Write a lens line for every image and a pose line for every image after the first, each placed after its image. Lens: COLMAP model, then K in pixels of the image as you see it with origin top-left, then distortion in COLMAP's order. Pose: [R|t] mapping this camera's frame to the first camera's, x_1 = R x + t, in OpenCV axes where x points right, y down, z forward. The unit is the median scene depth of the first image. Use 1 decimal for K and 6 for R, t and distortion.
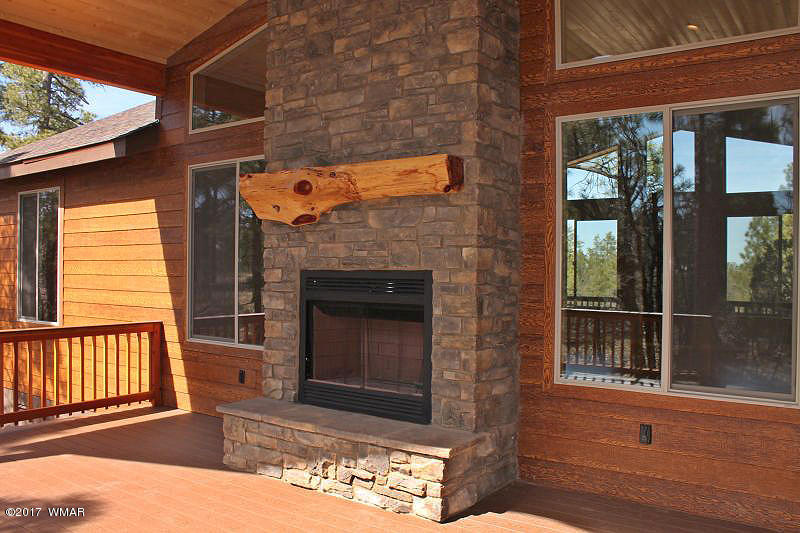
lens RADIAL K [[668.3, 0, 397.4], [0, 668.3, 264.0], [0, 0, 1]] dist [-0.154090, 0.114094]
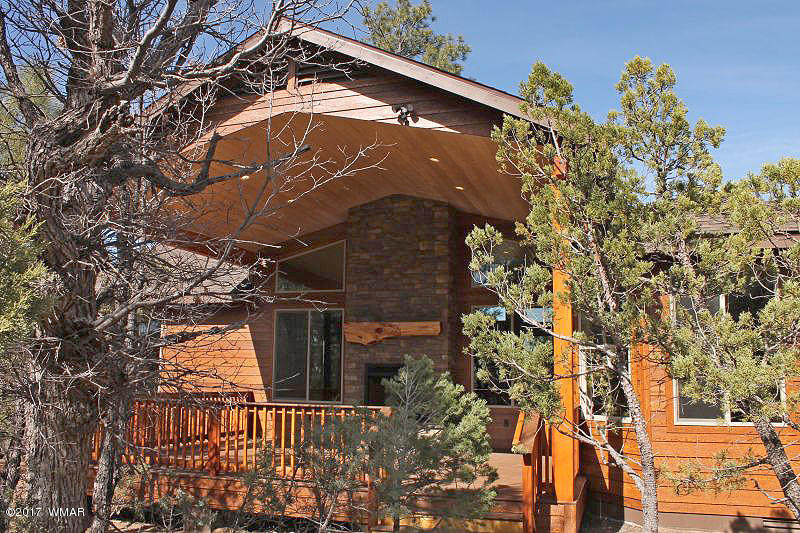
lens RADIAL K [[668.3, 0, 399.4], [0, 668.3, 269.3], [0, 0, 1]] dist [-0.154090, 0.114094]
pose [[0.957791, 0.046904, 0.283612, -0.789649], [-0.006442, 0.989853, -0.141948, 0.014661], [-0.287392, 0.134129, 0.948375, -1.450539]]
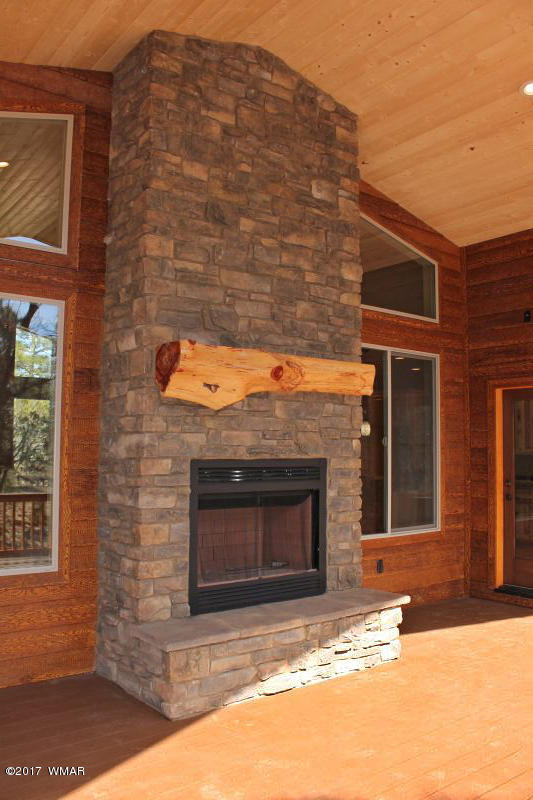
lens RADIAL K [[668.3, 0, 265.6], [0, 668.3, 398.0], [0, 0, 1]] dist [-0.154090, 0.114094]
pose [[0.300827, 0.066682, 0.951345, -1.038191], [-0.011381, 0.997733, -0.066334, -0.015847], [-0.953611, 0.009128, 0.300904, 0.720722]]
